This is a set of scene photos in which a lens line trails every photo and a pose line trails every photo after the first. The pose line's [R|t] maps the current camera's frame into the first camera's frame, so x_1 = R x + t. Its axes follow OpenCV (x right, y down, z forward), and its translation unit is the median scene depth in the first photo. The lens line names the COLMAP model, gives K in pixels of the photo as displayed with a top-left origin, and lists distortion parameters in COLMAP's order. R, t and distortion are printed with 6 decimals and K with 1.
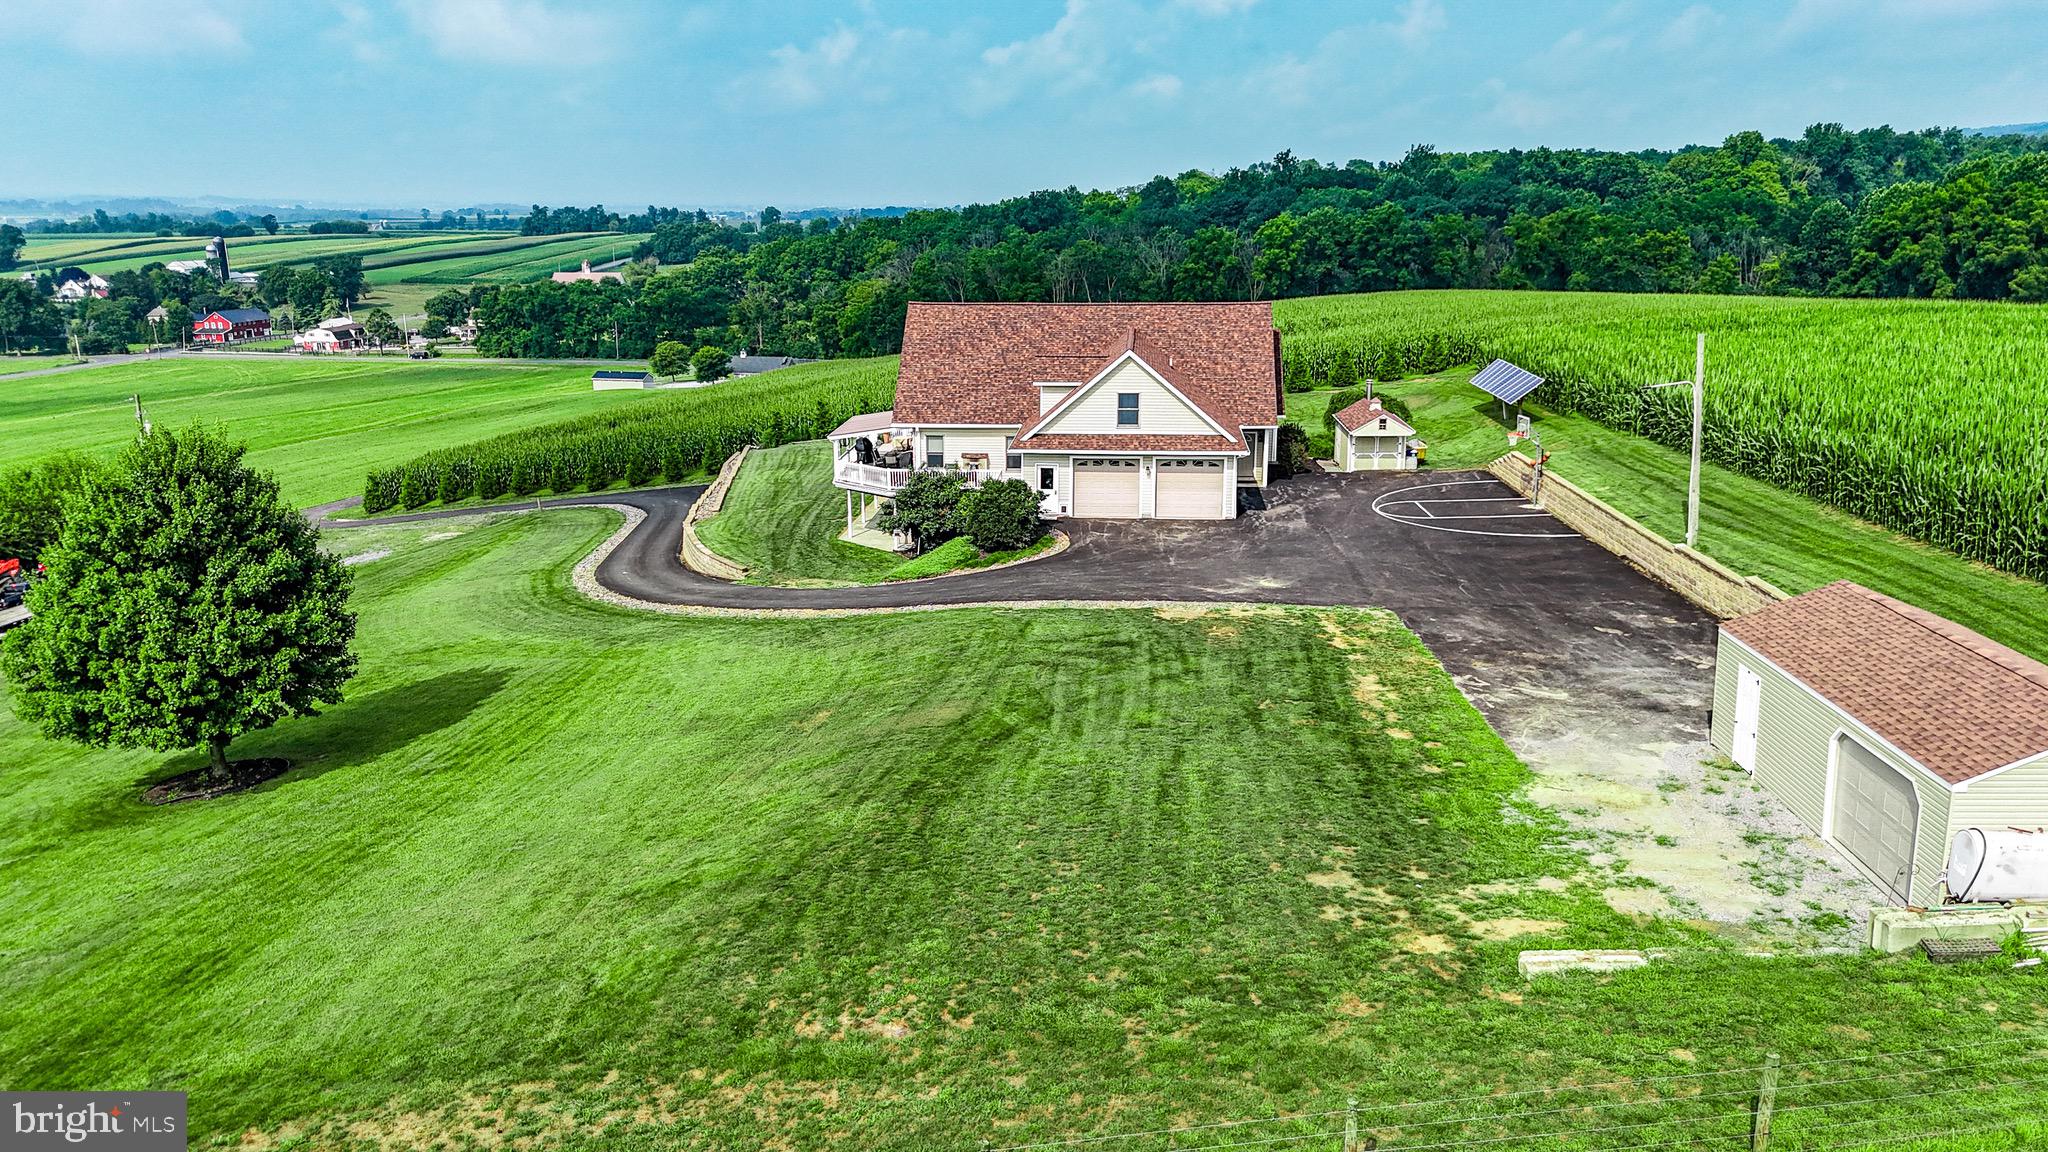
lens RADIAL K [[1508.1, 0, 1026.9], [0, 1508.1, 581.0], [0, 0, 1]] dist [0.056187, -0.047765]
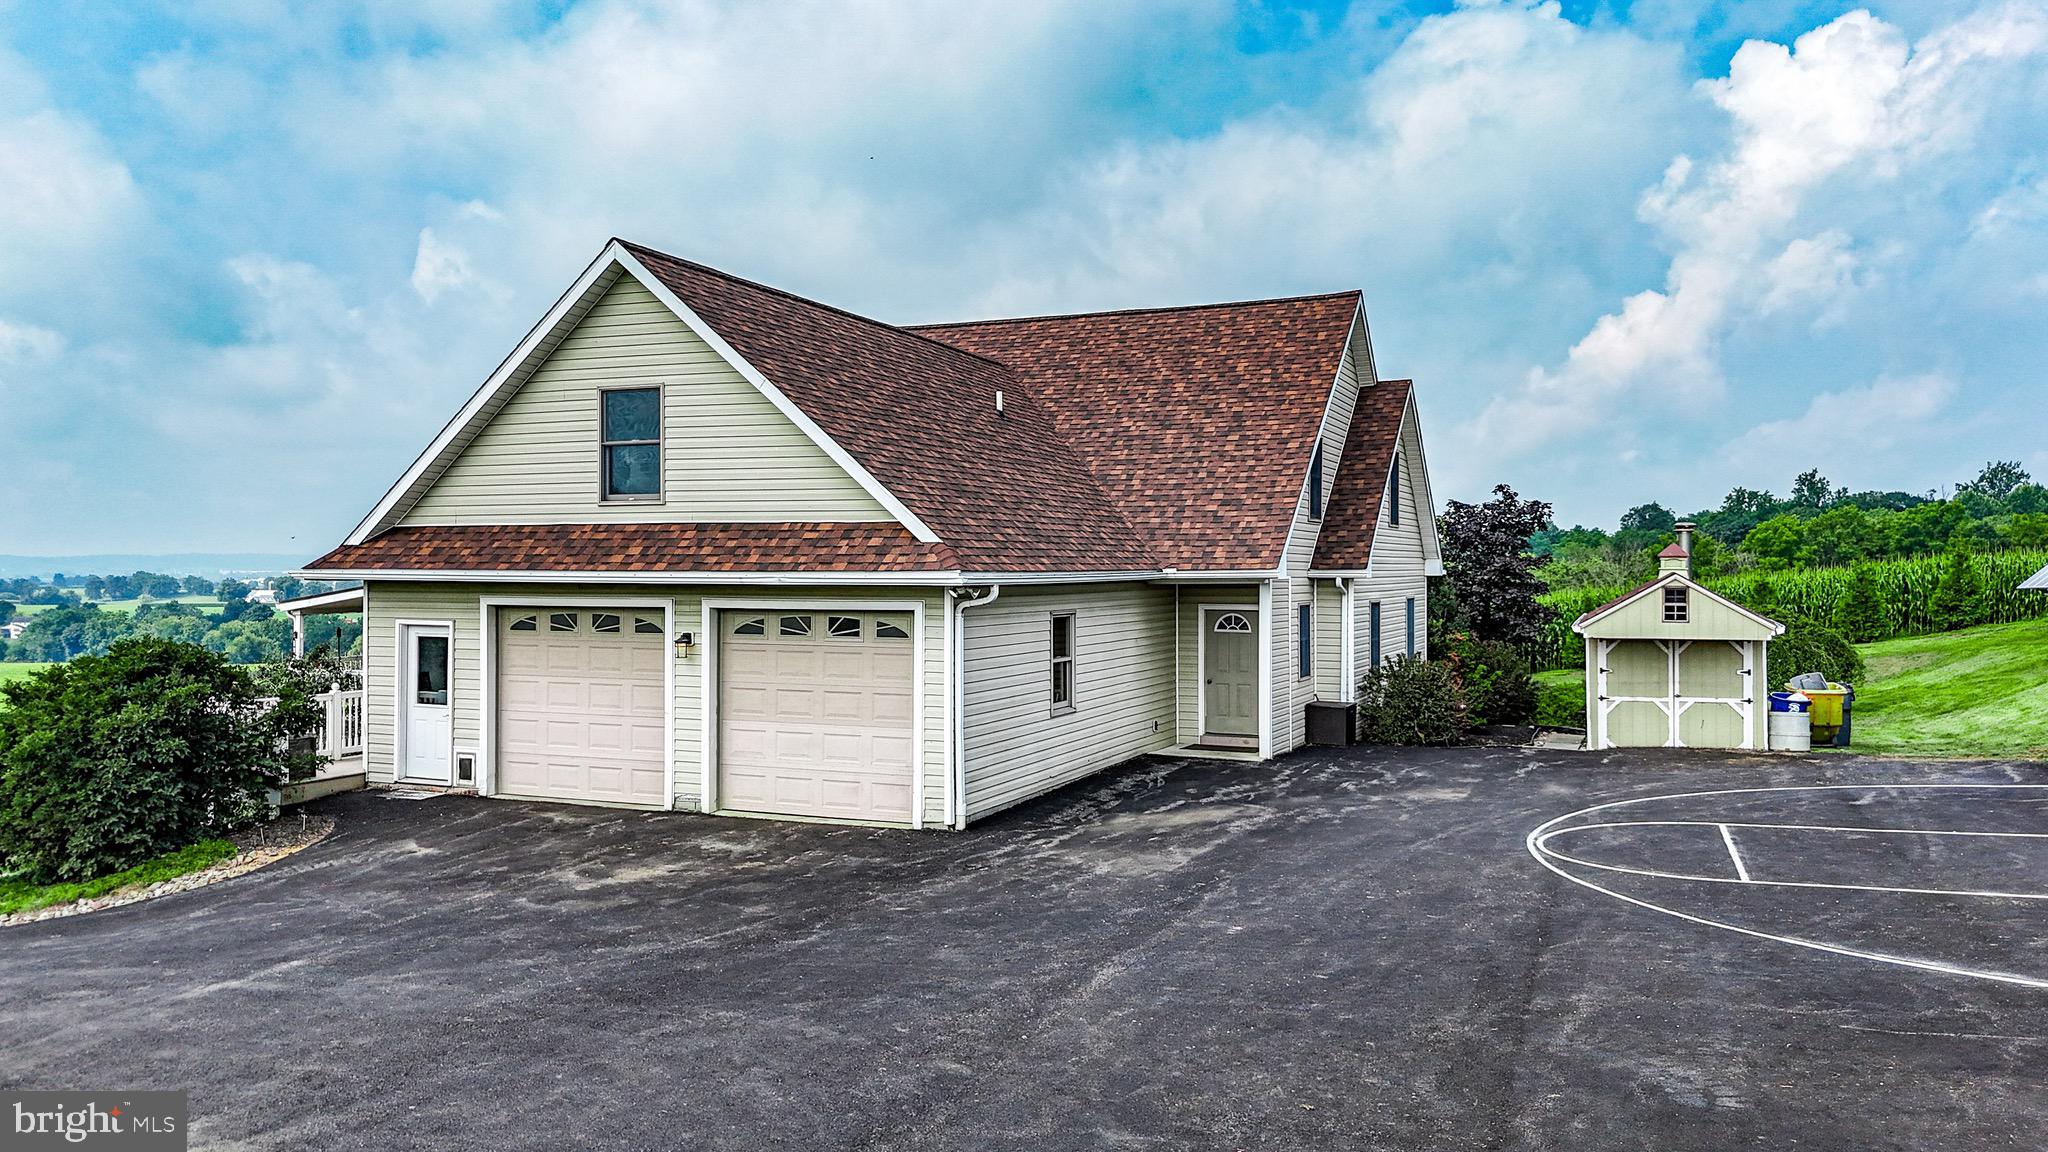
lens RADIAL K [[1508.1, 0, 1031.0], [0, 1508.1, 583.2], [0, 0, 1]] dist [0.056187, -0.047765]
pose [[0.946225, 0.005427, -0.323465, 0.208614], [-0.081579, 0.971550, -0.222341, -0.020998], [0.313056, 0.236773, 0.919747, 0.641677]]
